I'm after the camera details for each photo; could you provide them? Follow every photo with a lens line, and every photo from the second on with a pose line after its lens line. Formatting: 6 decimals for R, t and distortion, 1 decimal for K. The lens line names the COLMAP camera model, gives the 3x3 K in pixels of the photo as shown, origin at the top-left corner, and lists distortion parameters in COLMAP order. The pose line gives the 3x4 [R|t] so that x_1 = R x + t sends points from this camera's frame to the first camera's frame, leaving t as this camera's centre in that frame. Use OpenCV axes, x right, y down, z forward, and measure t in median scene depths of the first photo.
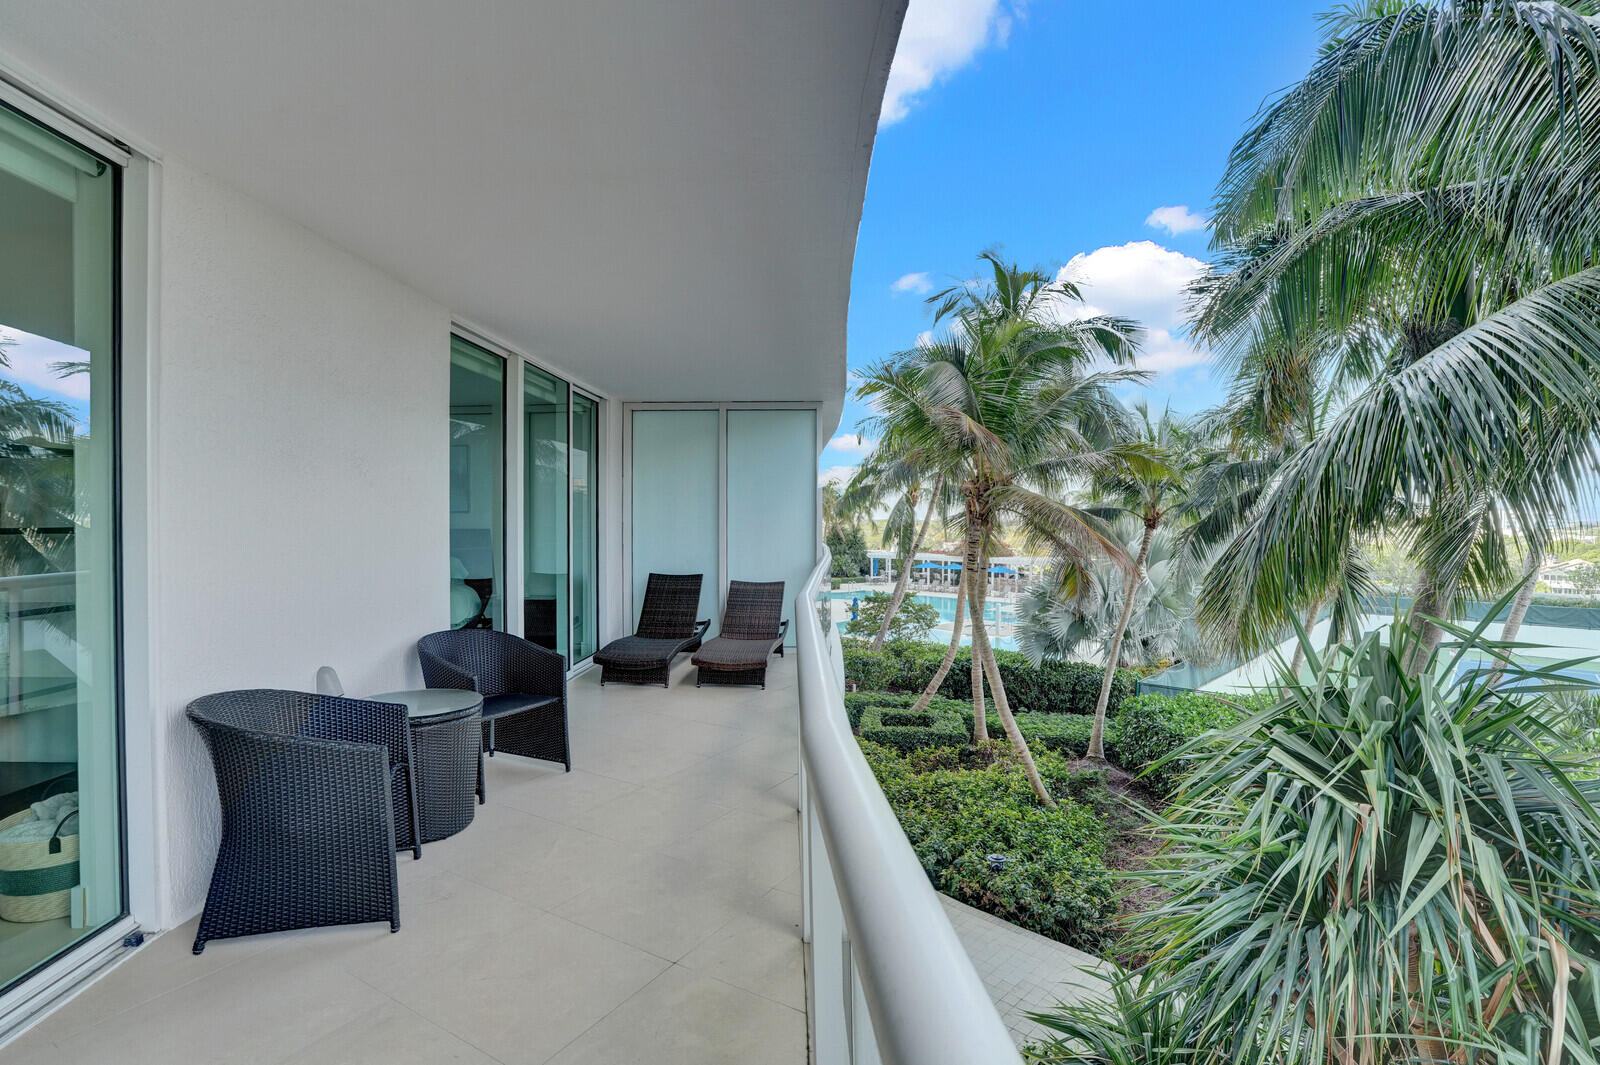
lens RADIAL K [[748.4, 0, 800.0], [0, 748.4, 532.5], [0, 0, 1]] dist [-0.066250, 0.020321]
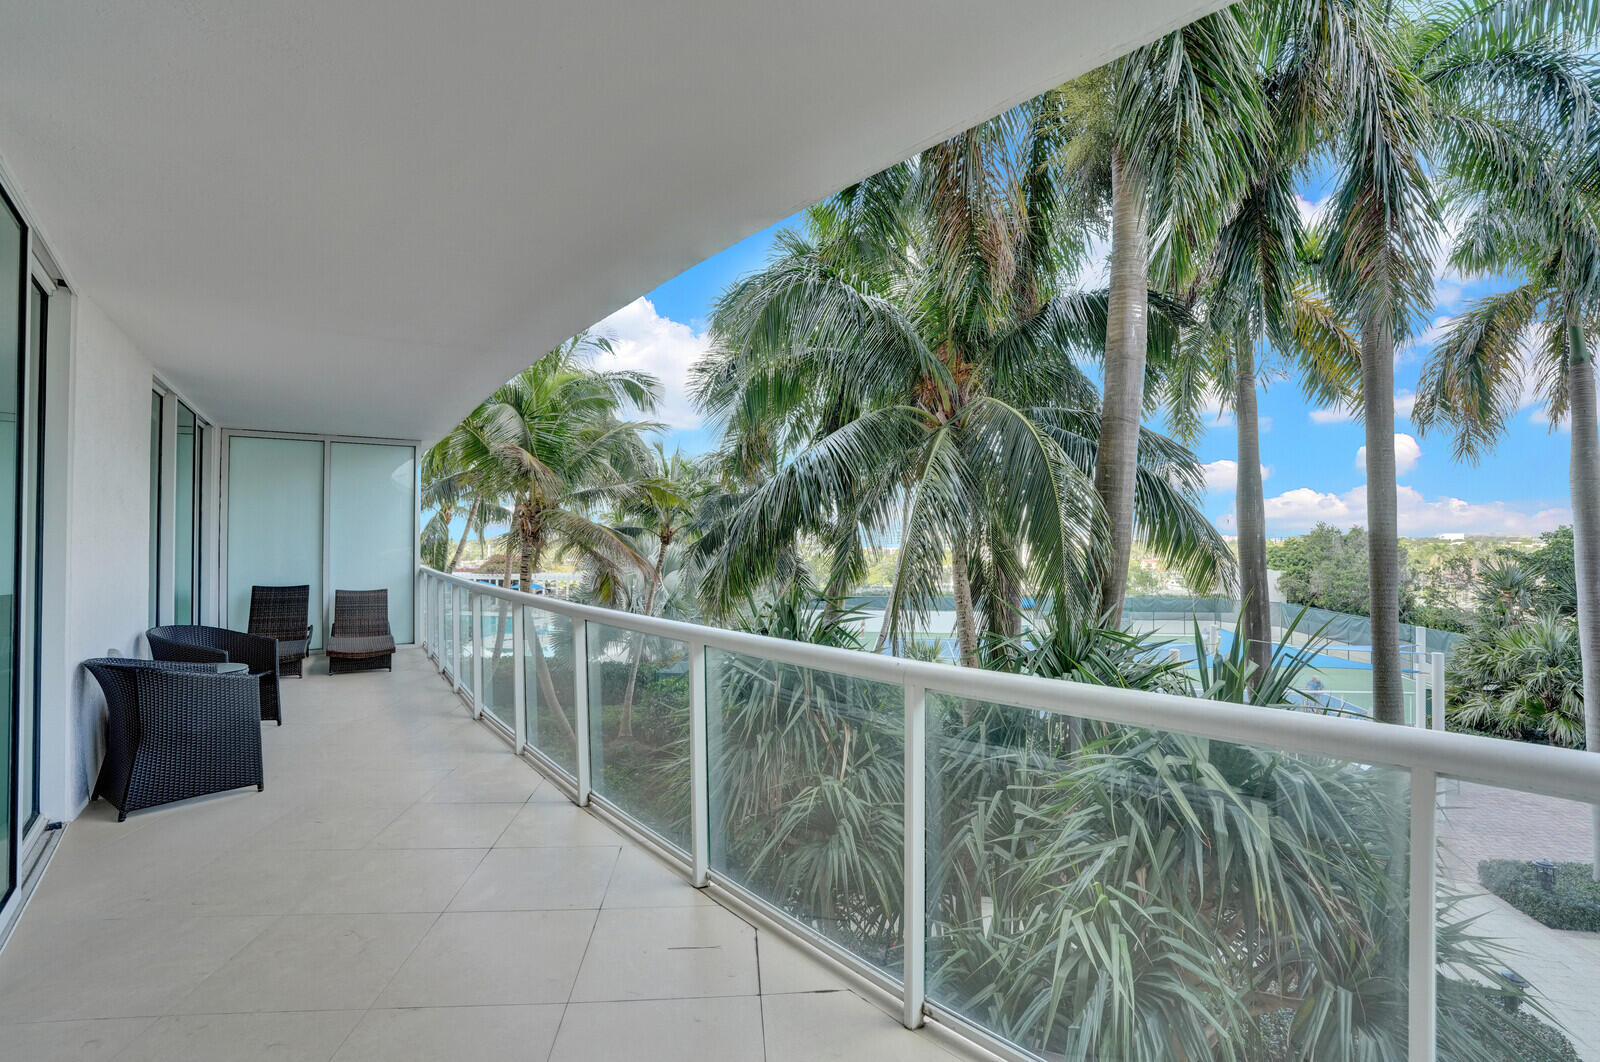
lens RADIAL K [[748.4, 0, 800.0], [0, 748.4, 531.0], [0, 0, 1]] dist [-0.066250, 0.020321]
pose [[0.810775, 0.005382, 0.585334, -0.099491], [0.009323, 0.999712, -0.022106, 0.002868], [-0.585284, 0.023380, 0.810491, -0.194784]]
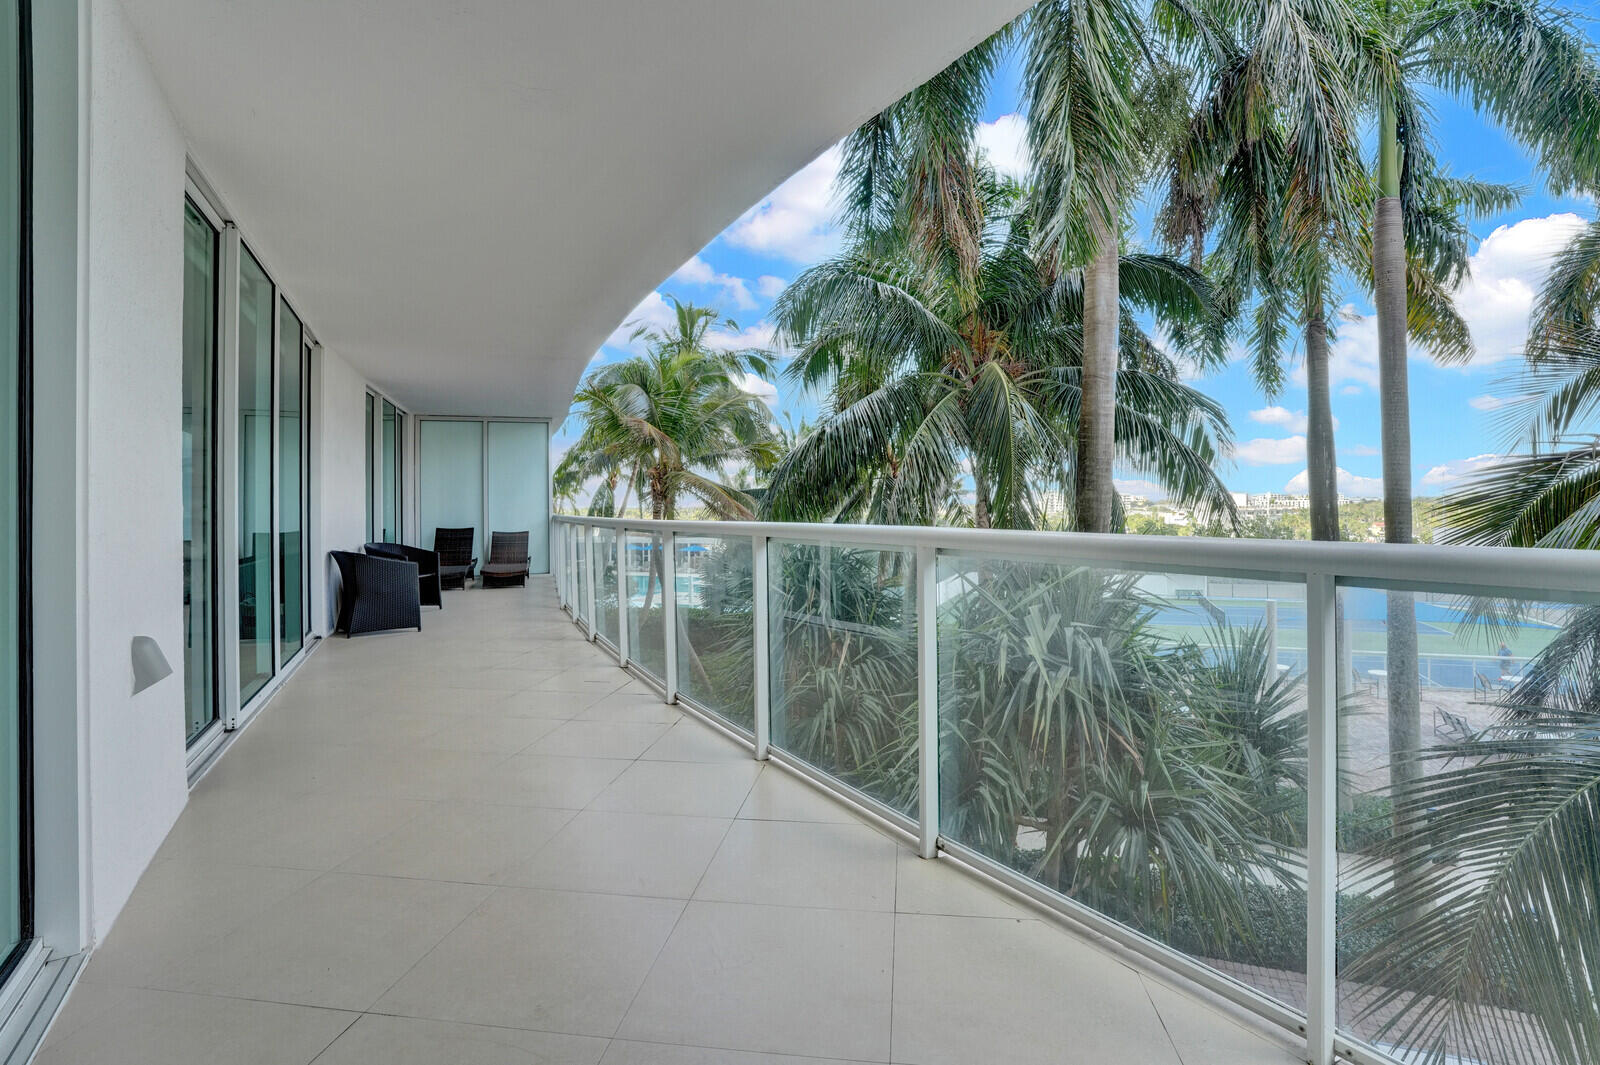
lens RADIAL K [[771.4, 0, 809.5], [0, 771.4, 501.2], [0, 0, 1]] dist [-0.058541, 0.000413]
pose [[0.921493, -0.010258, 0.388260, -0.058898], [0.019853, 0.999588, -0.020708, 0.027108], [-0.387888, 0.026791, 0.921317, -0.416380]]
